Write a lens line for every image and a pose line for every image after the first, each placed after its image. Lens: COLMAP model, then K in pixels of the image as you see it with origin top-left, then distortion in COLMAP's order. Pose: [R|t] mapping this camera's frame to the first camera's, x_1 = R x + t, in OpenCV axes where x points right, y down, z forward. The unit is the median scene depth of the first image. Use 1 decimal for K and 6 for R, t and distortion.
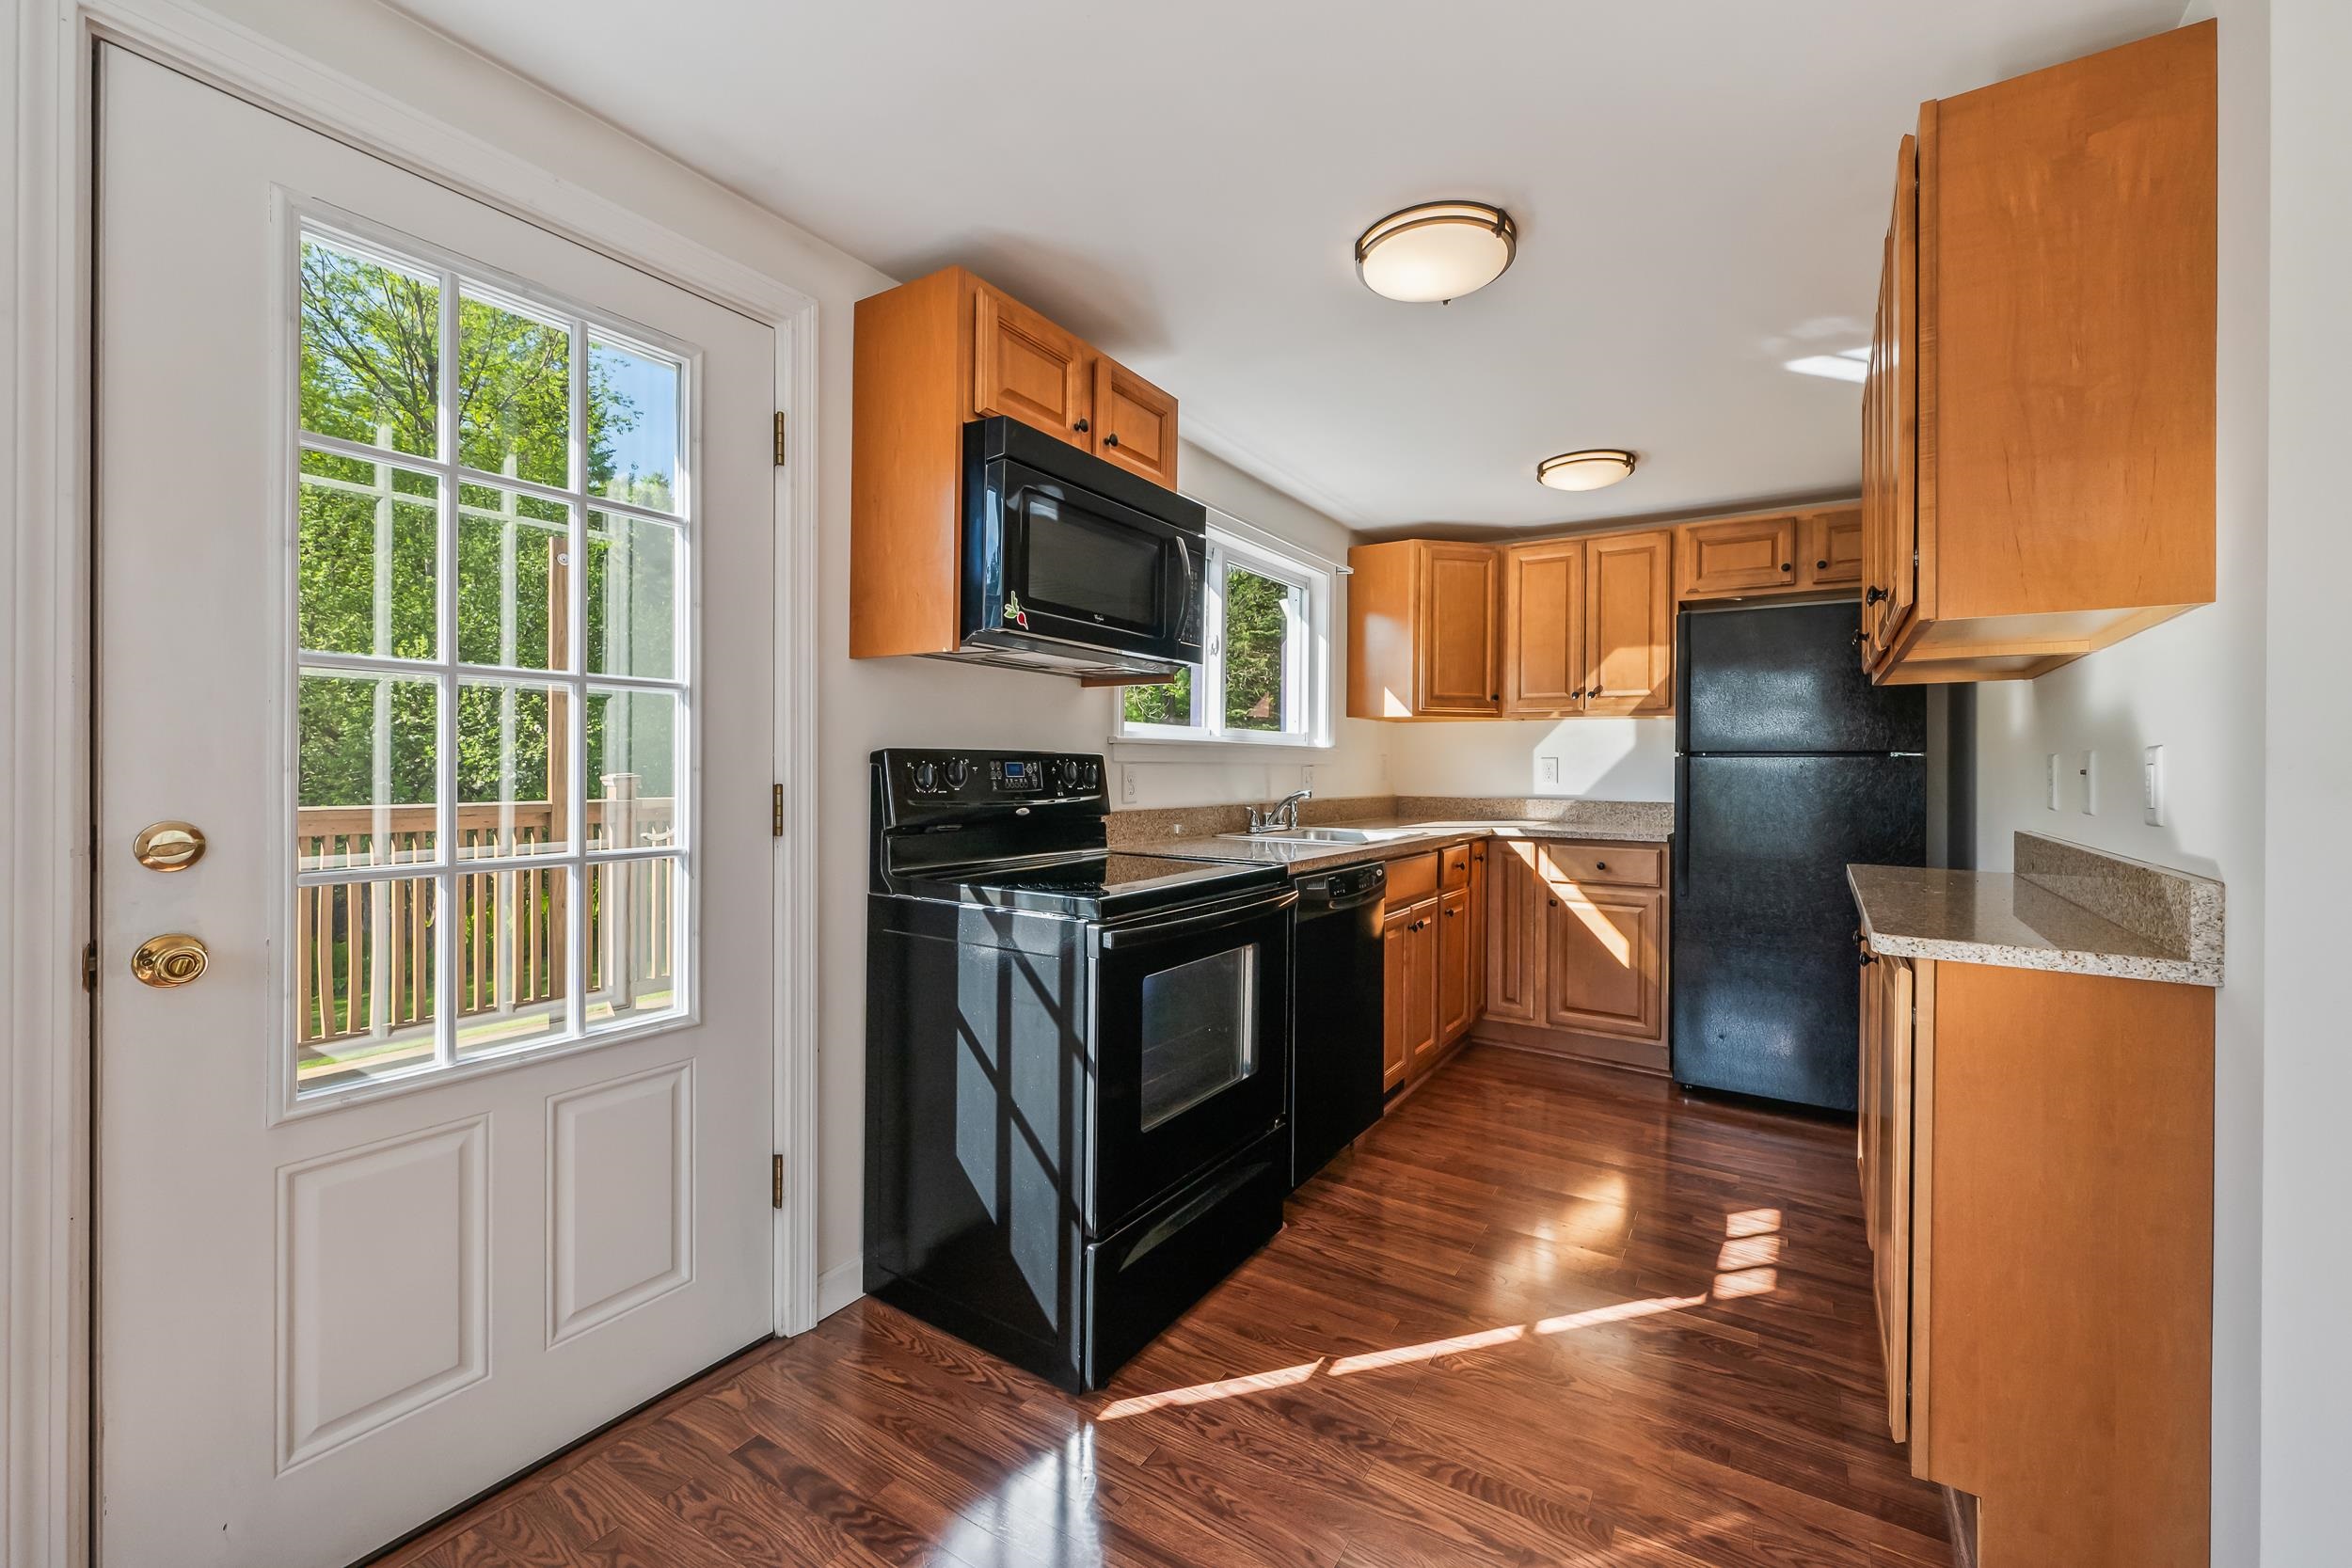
lens RADIAL K [[949.4, 0, 1177.7], [0, 949.4, 762.9], [0, 0, 1]] dist [-0.002940, -0.000137]
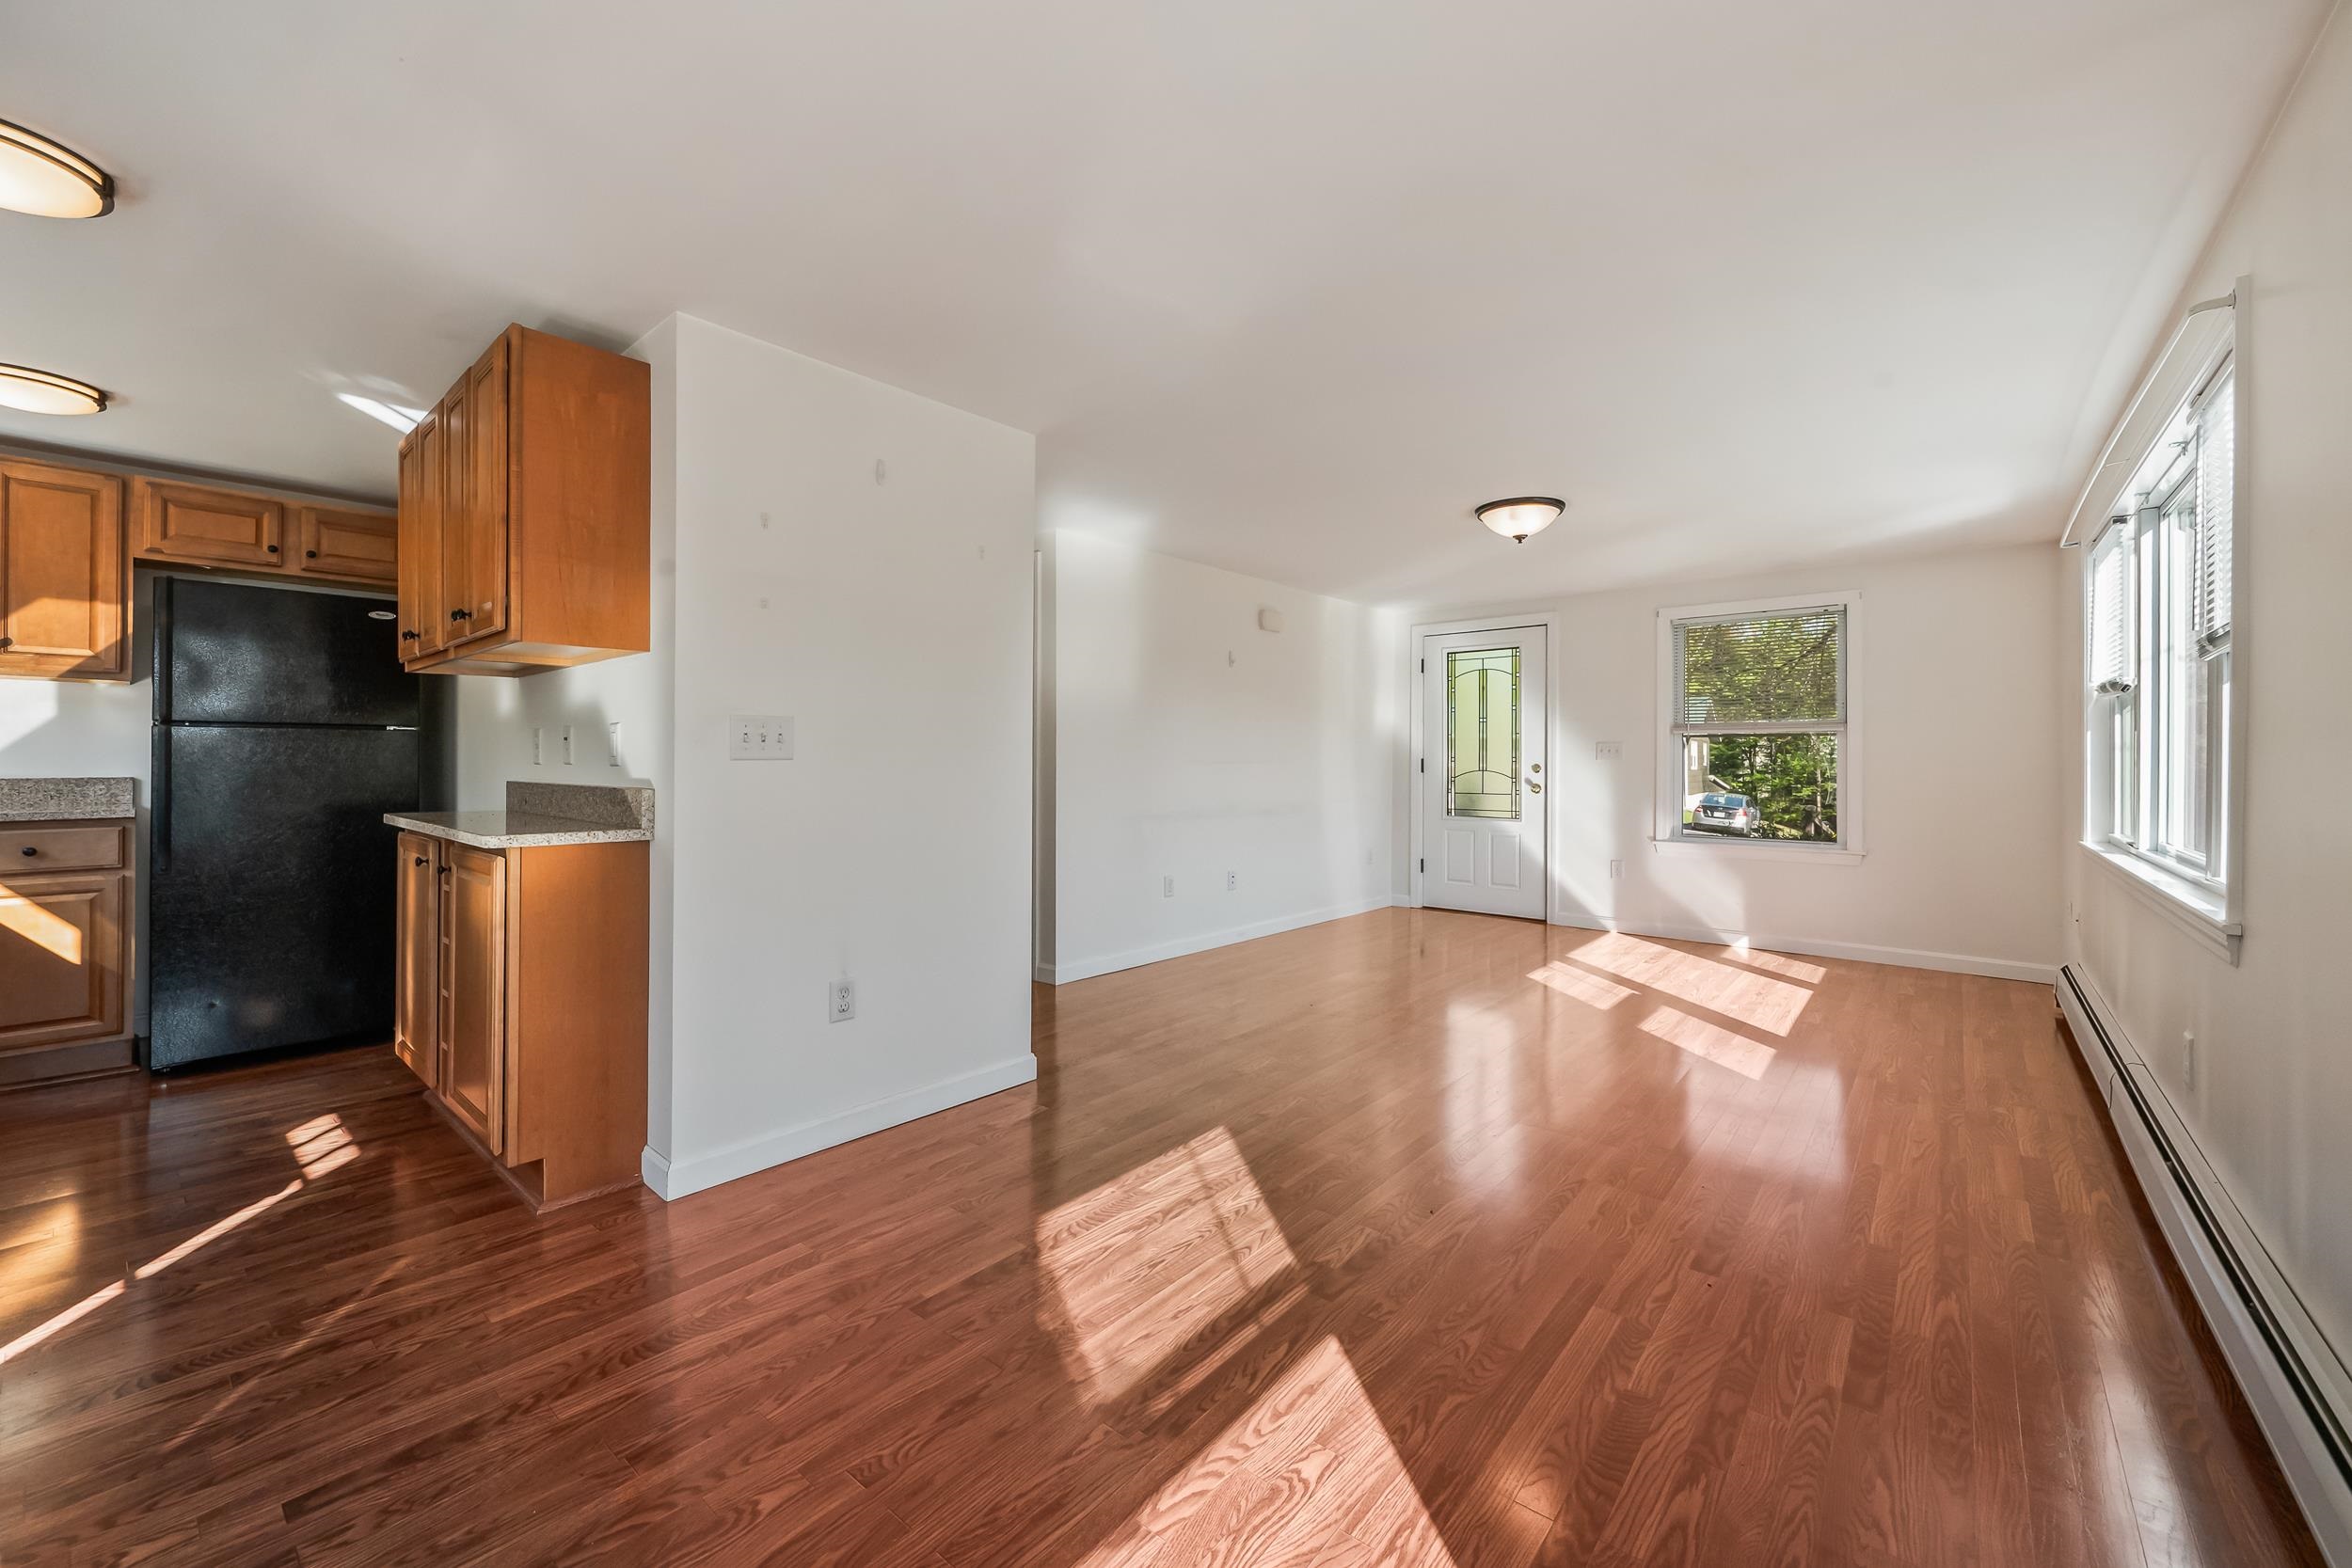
lens RADIAL K [[929.5, 0, 1189.5], [0, 929.5, 762.6], [0, 0, 1]] dist [-0.000154, -0.000207]
pose [[0.123195, -0.011869, 0.992312, -0.387018], [-0.005718, 0.999903, 0.012670, 0.018607], [-0.992366, -0.007235, 0.123115, -0.207606]]
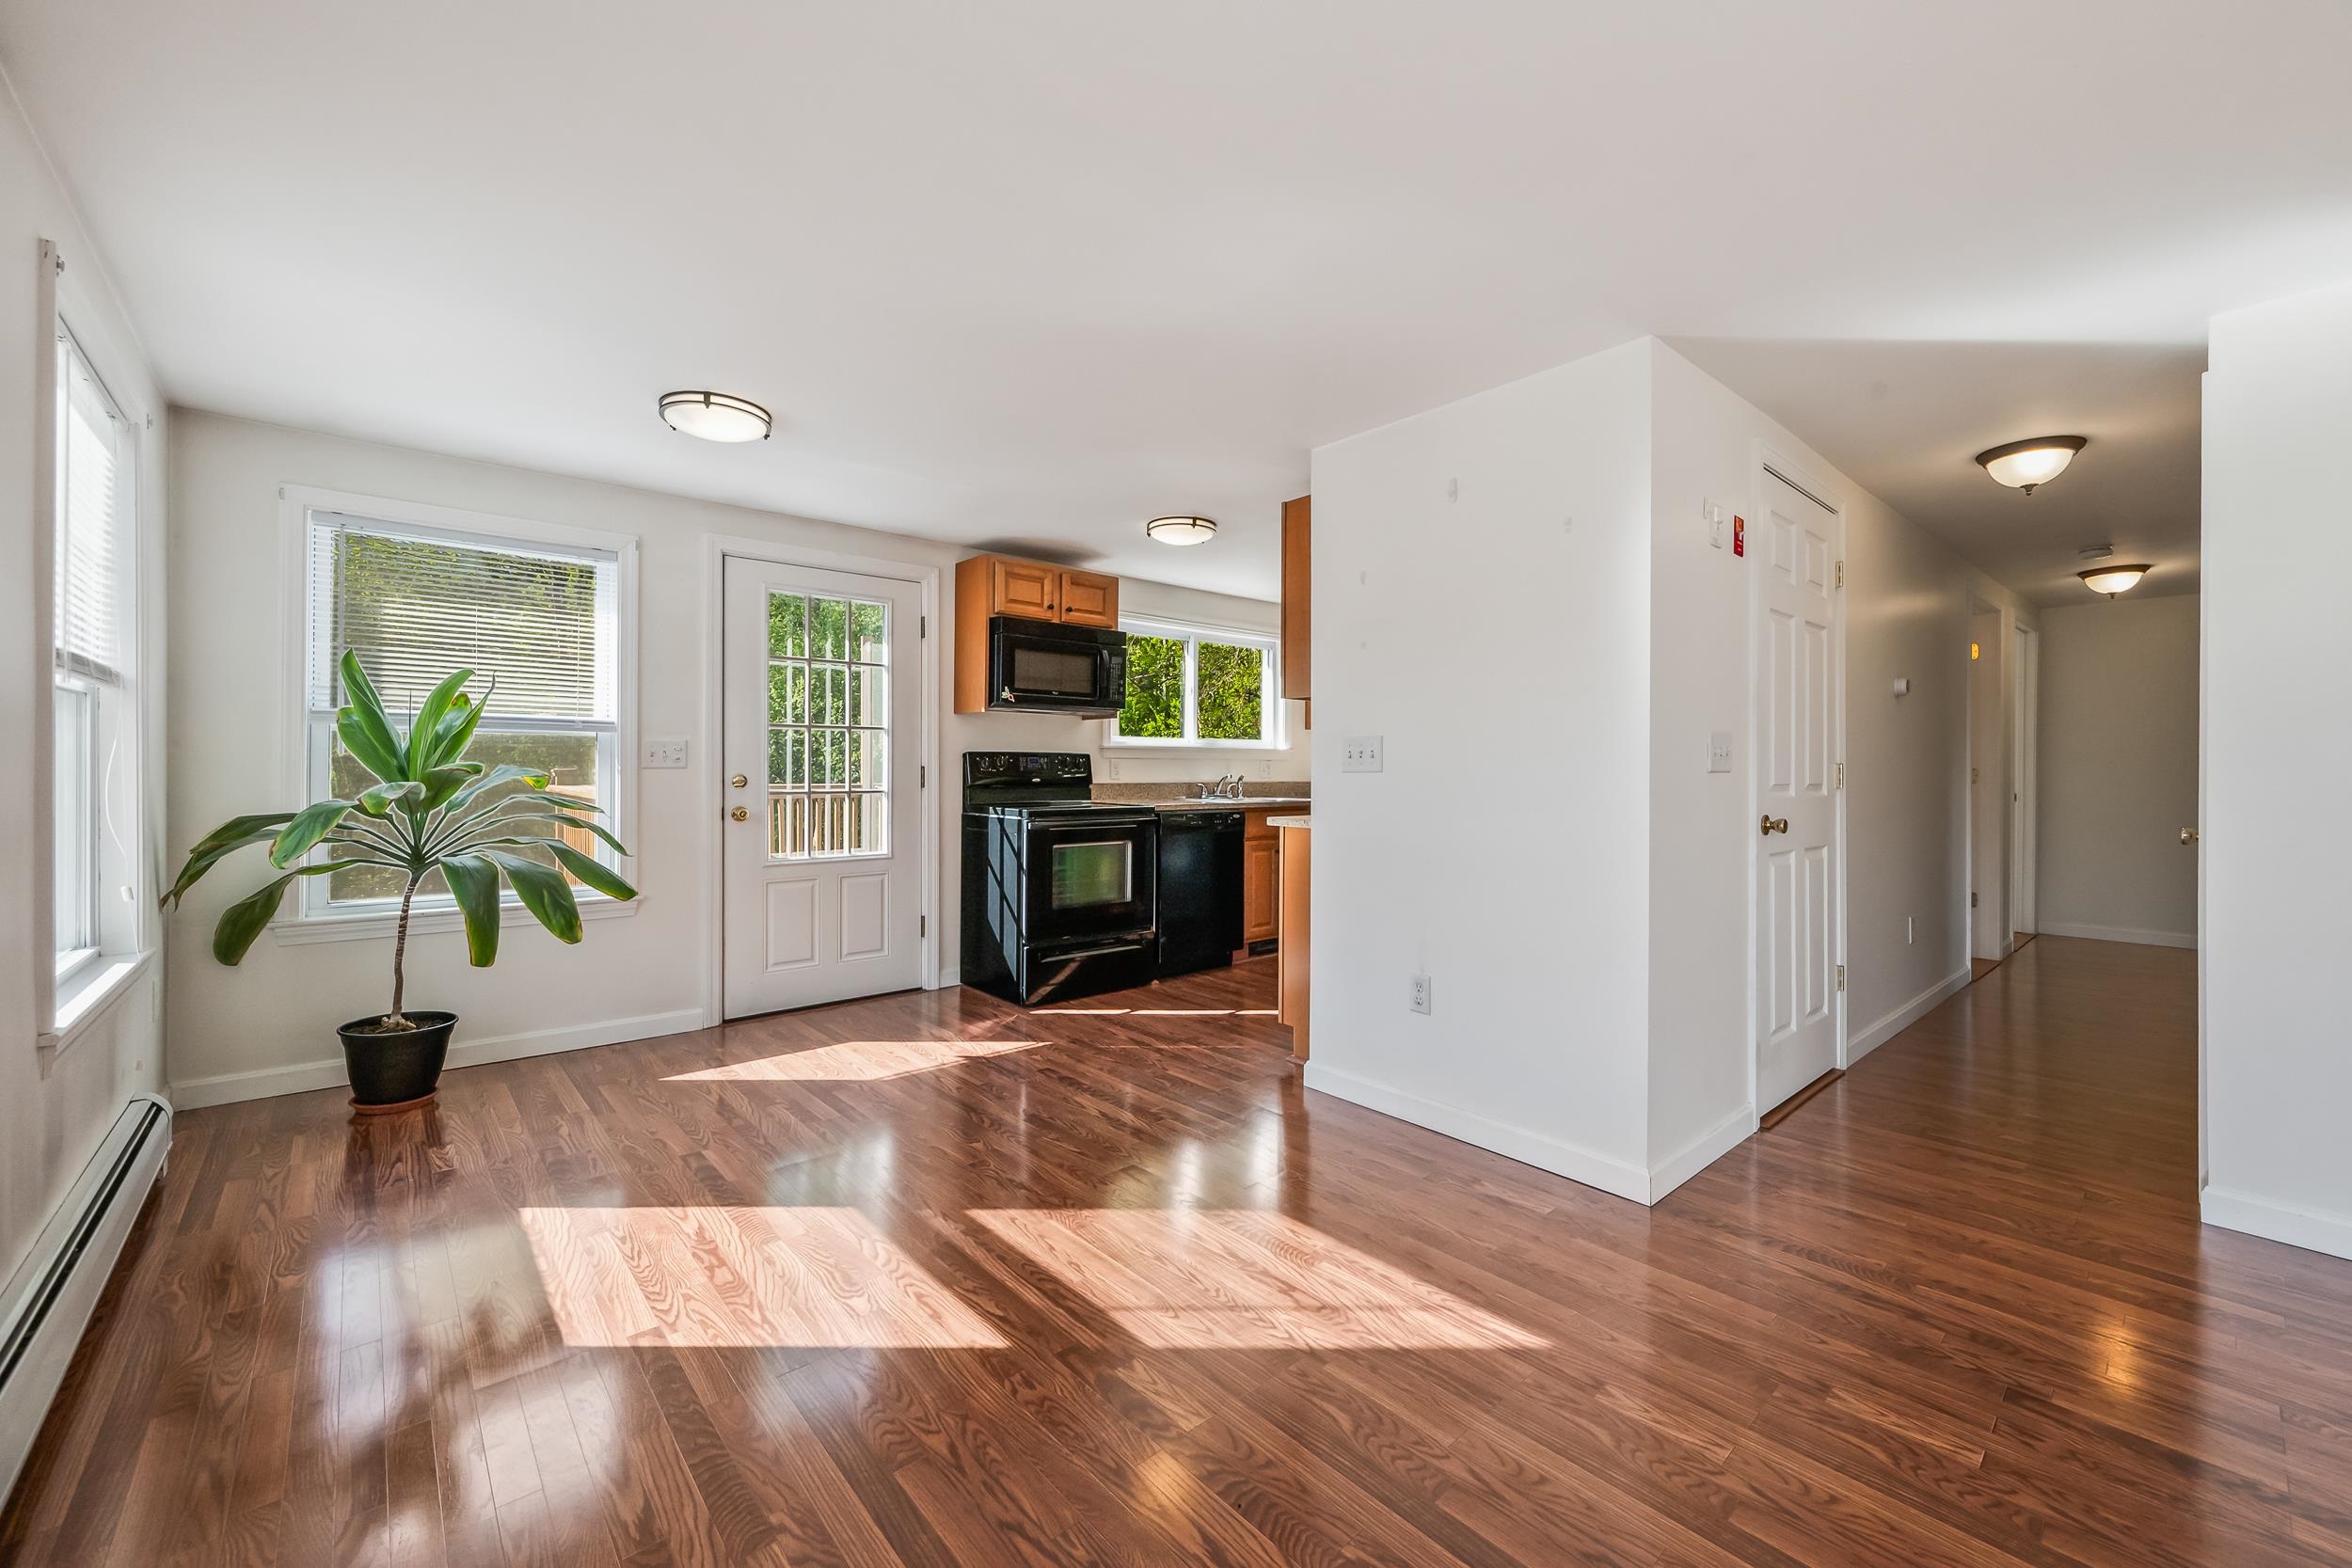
lens RADIAL K [[929.5, 0, 1189.5], [0, 929.5, 762.6], [0, 0, 1]] dist [-0.000154, -0.000207]
pose [[0.962582, -0.006445, -0.270914, 0.724835], [0.004870, 0.999967, -0.006488, 0.026022], [0.270947, 0.004926, 0.962582, -0.919740]]
